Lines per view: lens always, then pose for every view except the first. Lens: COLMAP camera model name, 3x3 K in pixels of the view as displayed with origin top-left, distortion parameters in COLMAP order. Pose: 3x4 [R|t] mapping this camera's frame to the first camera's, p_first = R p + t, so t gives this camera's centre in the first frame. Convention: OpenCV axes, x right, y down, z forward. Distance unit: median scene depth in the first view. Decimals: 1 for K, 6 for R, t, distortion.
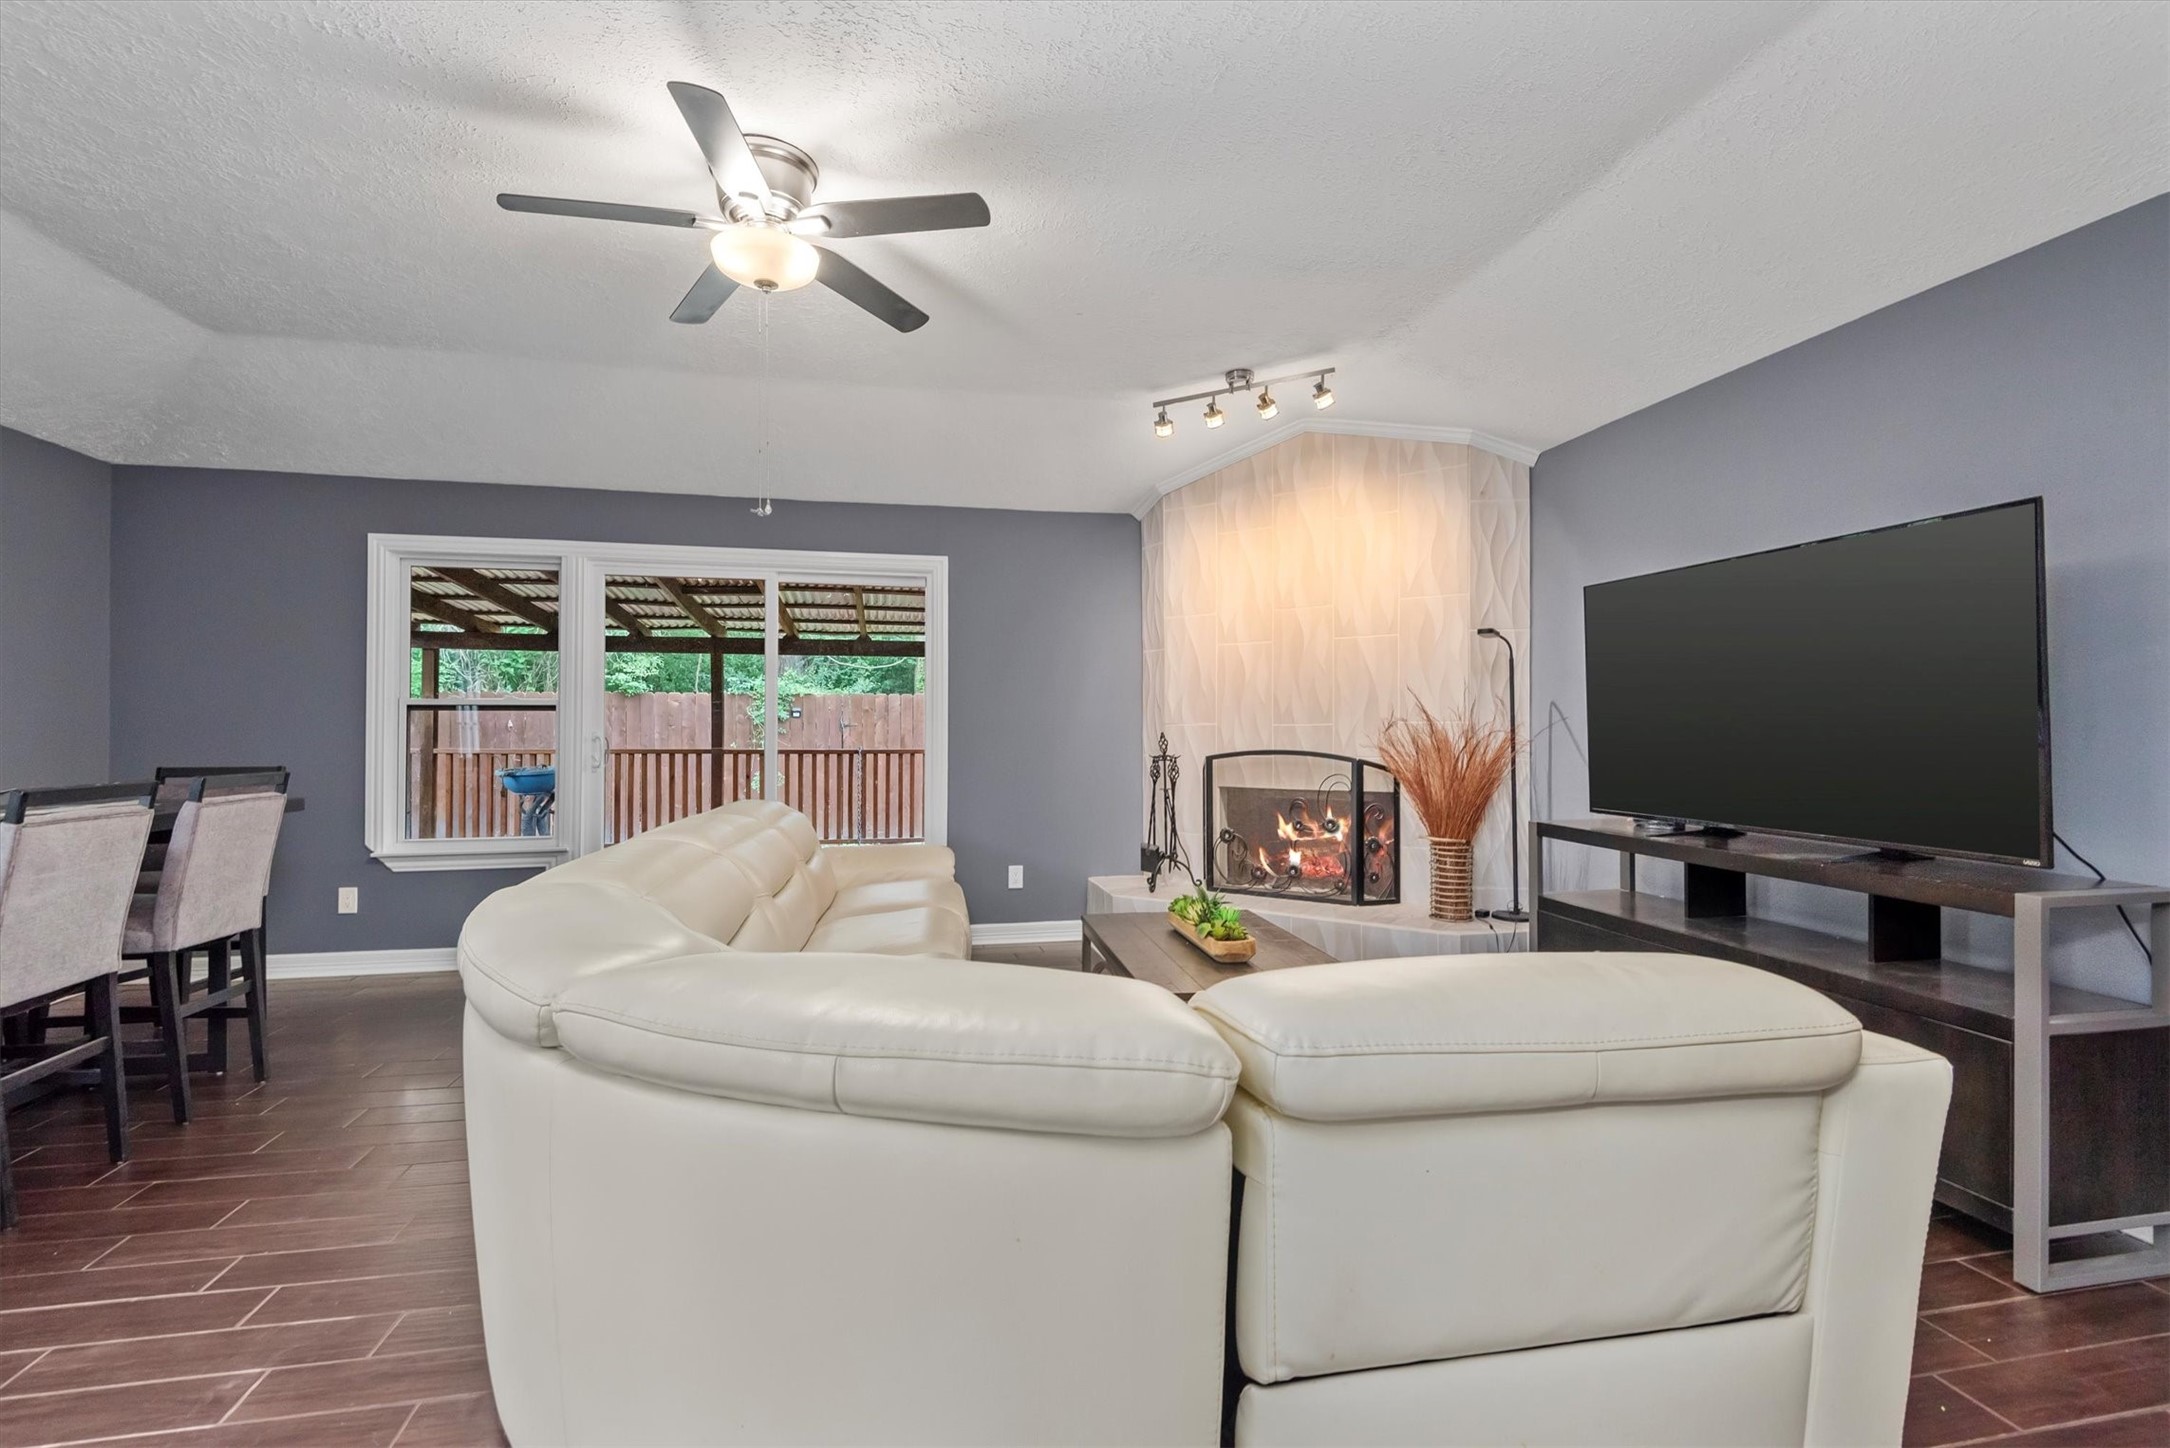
lens RADIAL K [[974.9, 0, 1084.2], [0, 974.9, 723.3], [0, 0, 1]] dist [0.003271, -0.004971]
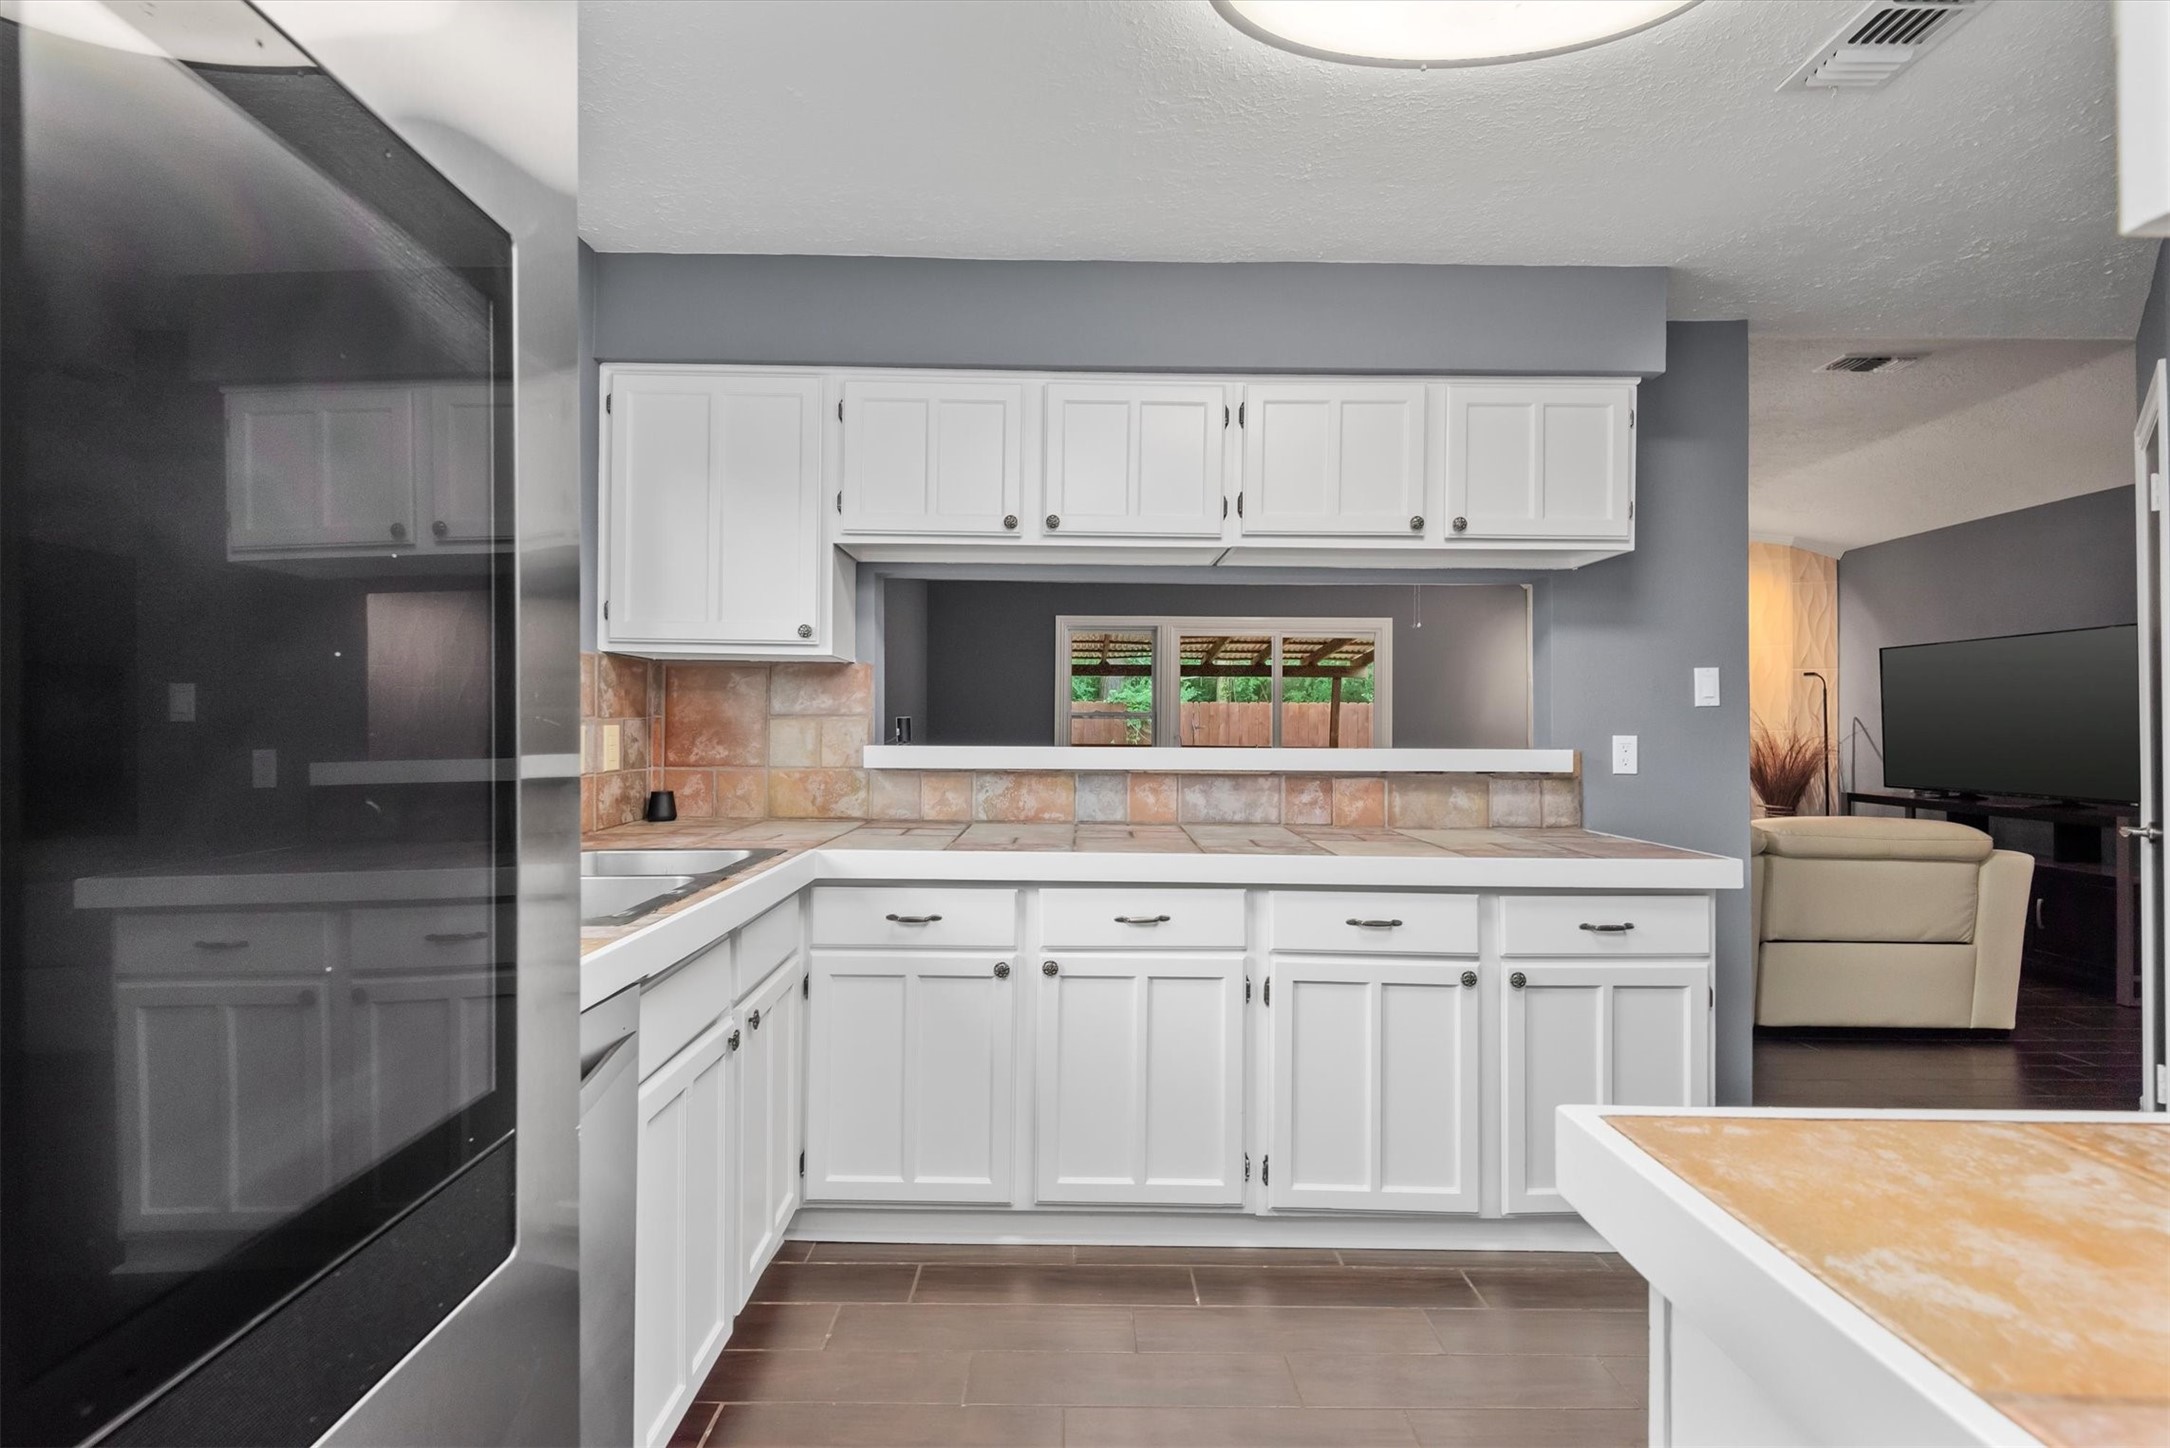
lens RADIAL K [[974.9, 0, 1074.8], [0, 974.9, 717.4], [0, 0, 1]] dist [0.003271, -0.004971]
pose [[0.977567, 0.003811, -0.210591, -0.326270], [-0.004726, 0.999981, -0.003841, -0.010834], [0.210572, 0.004750, 0.977567, -0.619017]]
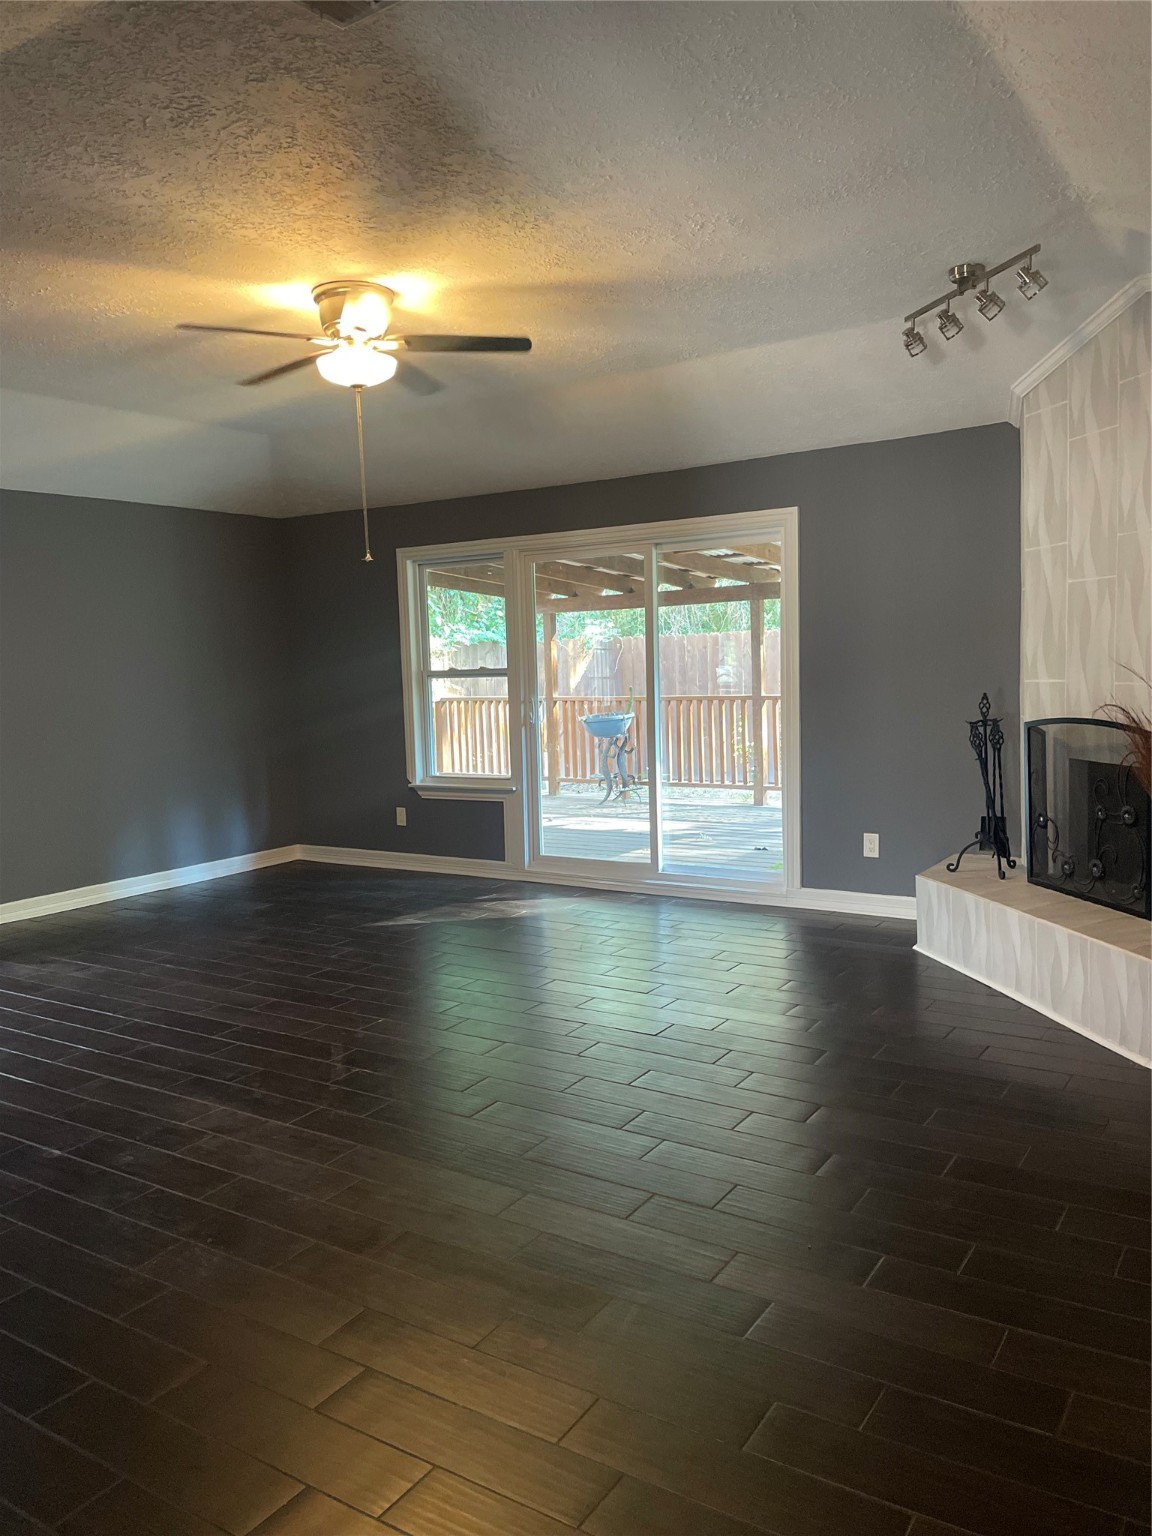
lens RADIAL K [[1172.6, 0, 568.7], [0, 1172.6, 775.2], [0, 0, 1]] dist [0.063655, -0.048578]
pose [[0.697155, 0.050619, -0.715131, 0.586101], [0.034798, 0.993939, 0.104277, -0.040754], [0.716076, -0.097582, 0.691168, 0.011429]]
